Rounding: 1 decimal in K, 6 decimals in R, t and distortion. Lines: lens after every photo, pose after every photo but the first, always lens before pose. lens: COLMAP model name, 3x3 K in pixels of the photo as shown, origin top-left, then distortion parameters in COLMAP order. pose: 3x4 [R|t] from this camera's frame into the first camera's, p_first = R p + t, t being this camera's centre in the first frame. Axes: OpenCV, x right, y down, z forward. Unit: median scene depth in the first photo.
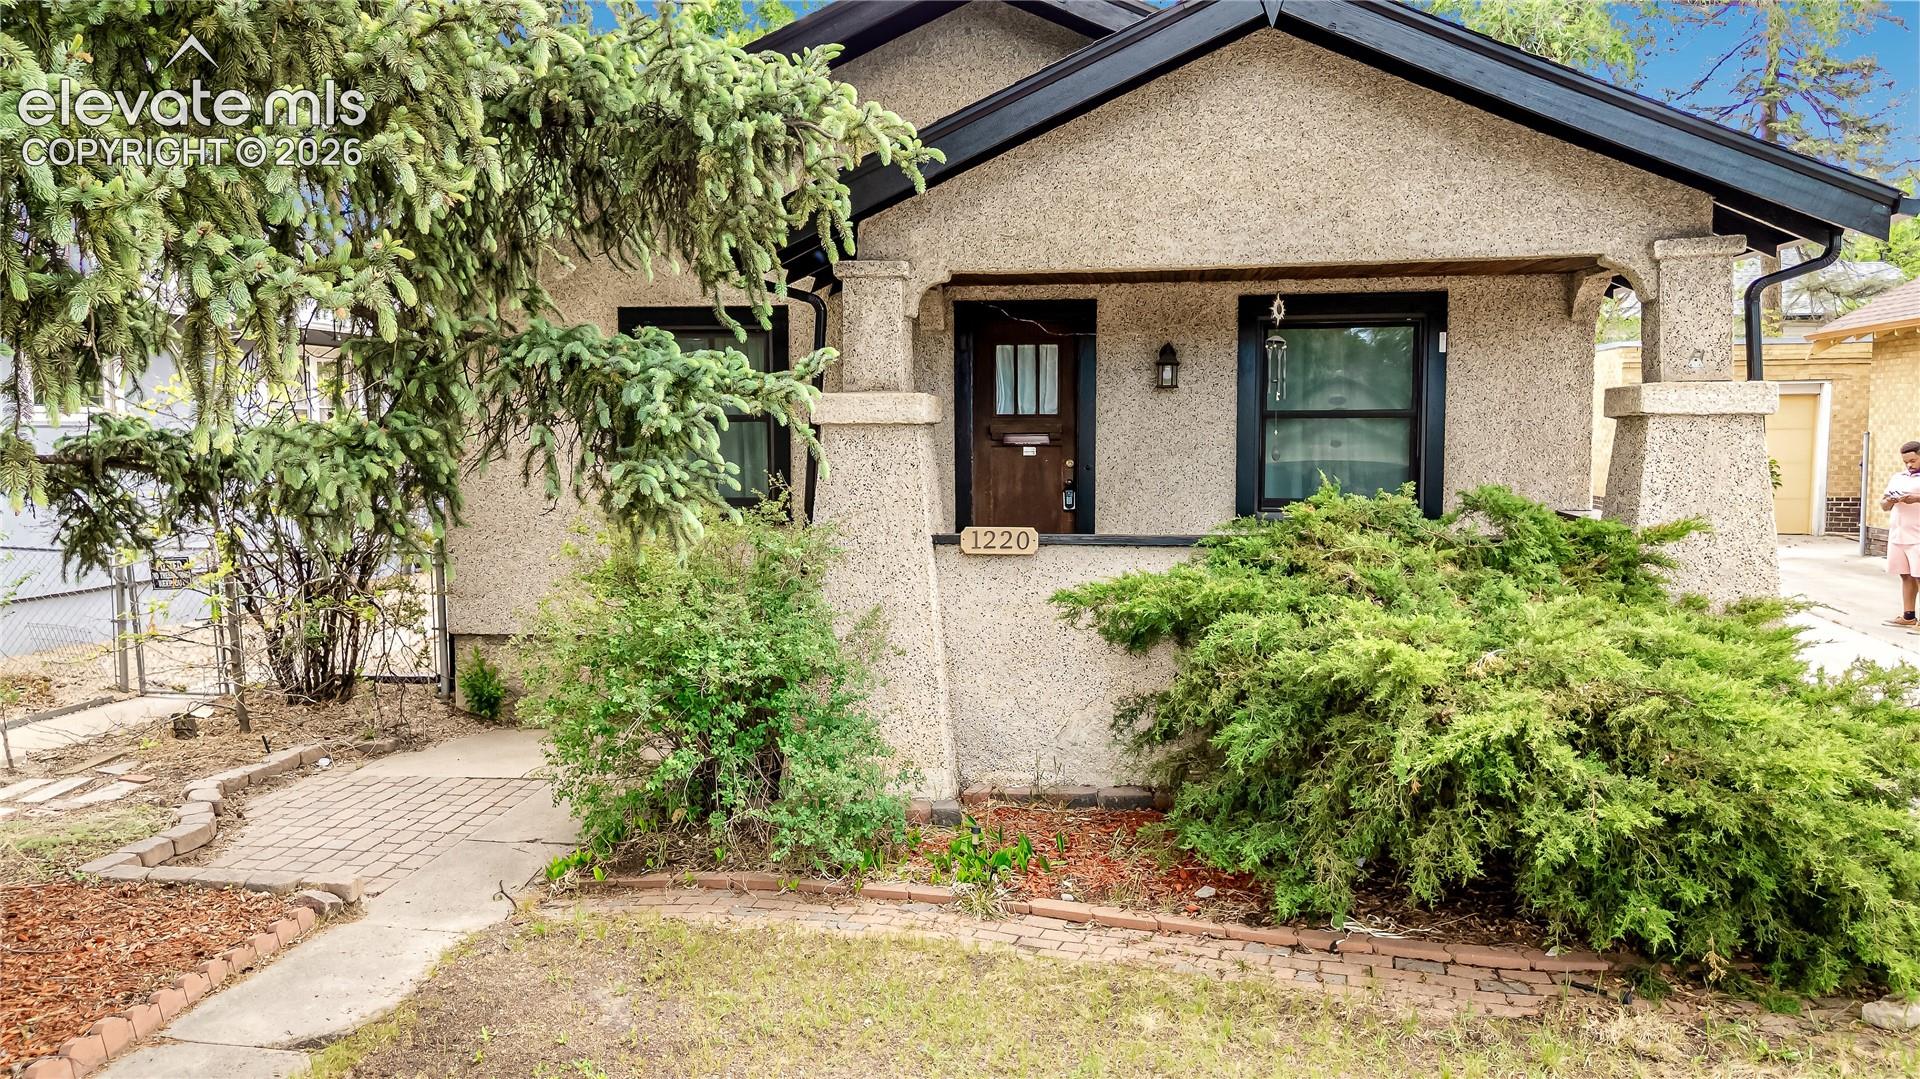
lens RADIAL K [[1410.7, 0, 960.0], [0, 1410.7, 539.5], [0, 0, 1]] dist [0.034326, -0.024271]
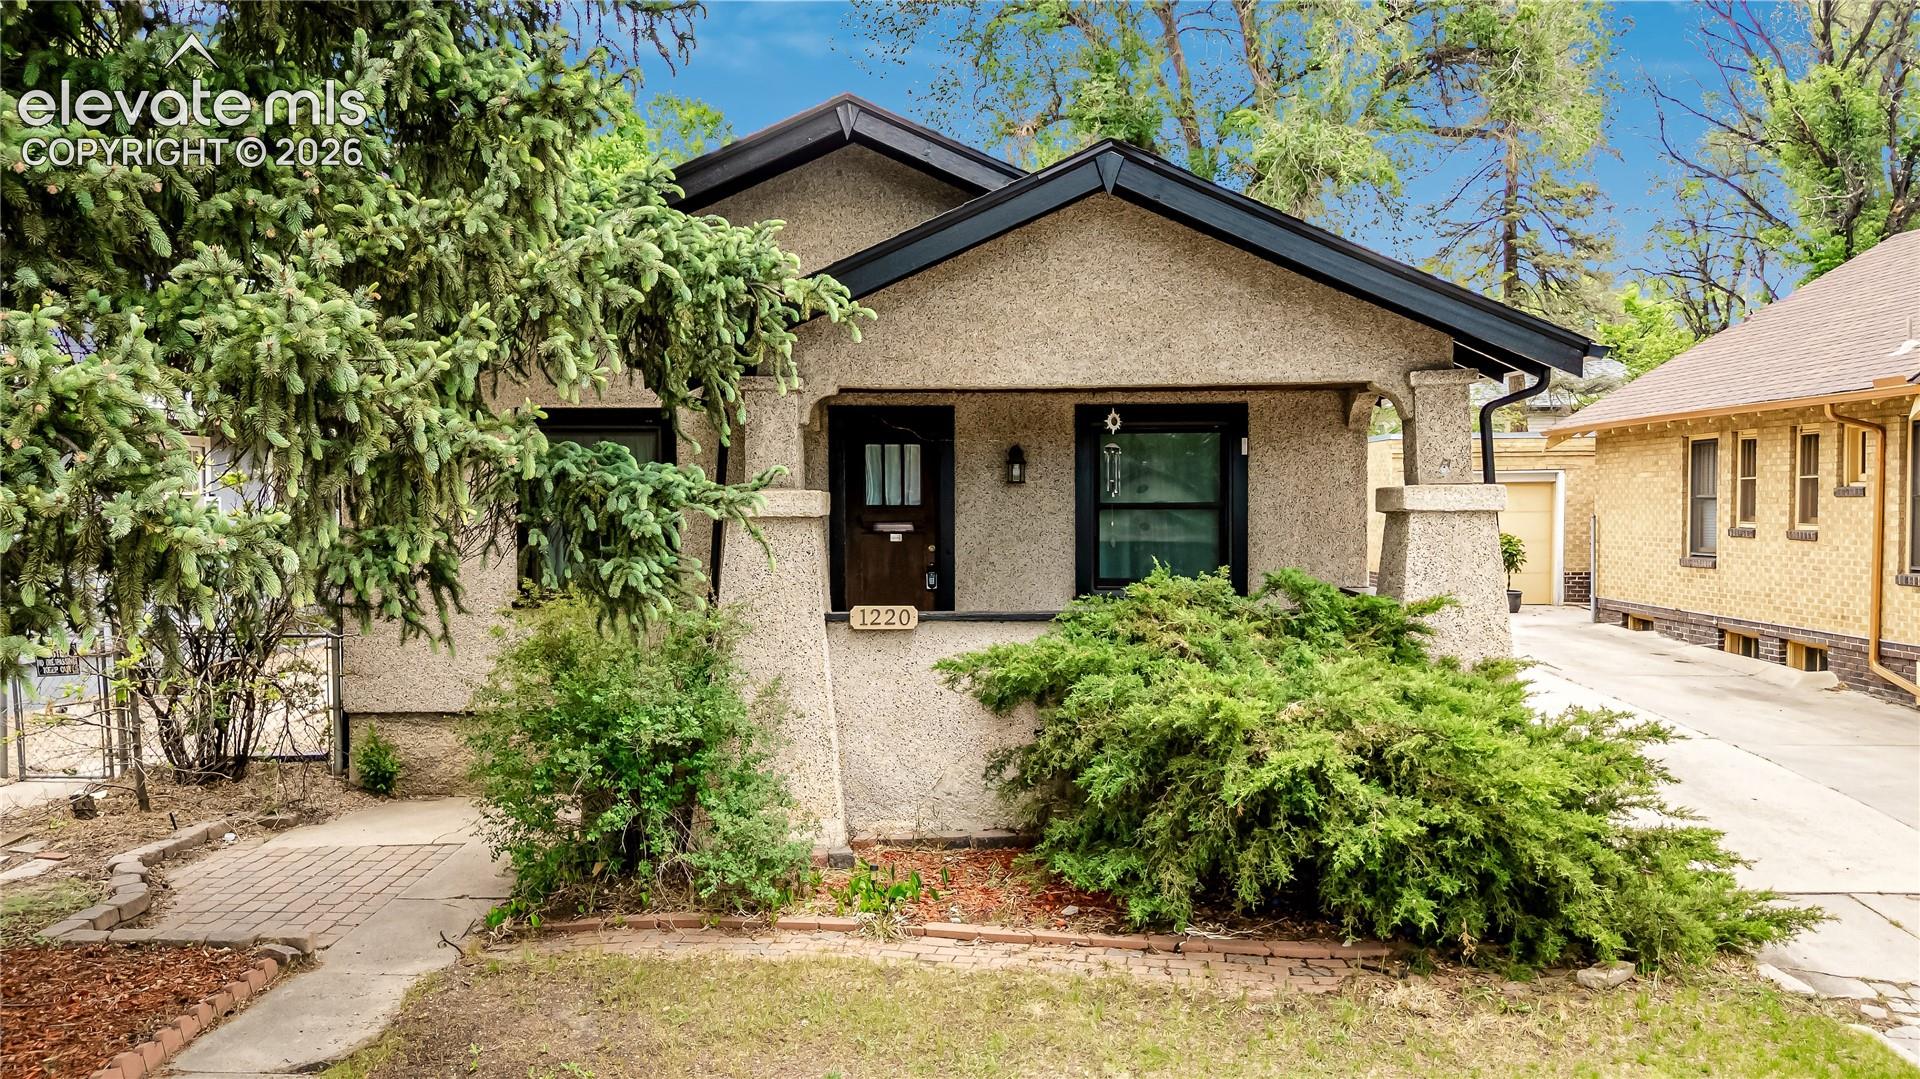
lens RADIAL K [[1418.7, 0, 960.0], [0, 1418.7, 539.5], [0, 0, 1]] dist [0.056517, -0.058509]
pose [[0.990365, -0.003093, 0.138450, -0.081461], [0.010599, 0.998511, -0.053511, -0.000485], [-0.138079, 0.054462, 0.988923, -0.187535]]
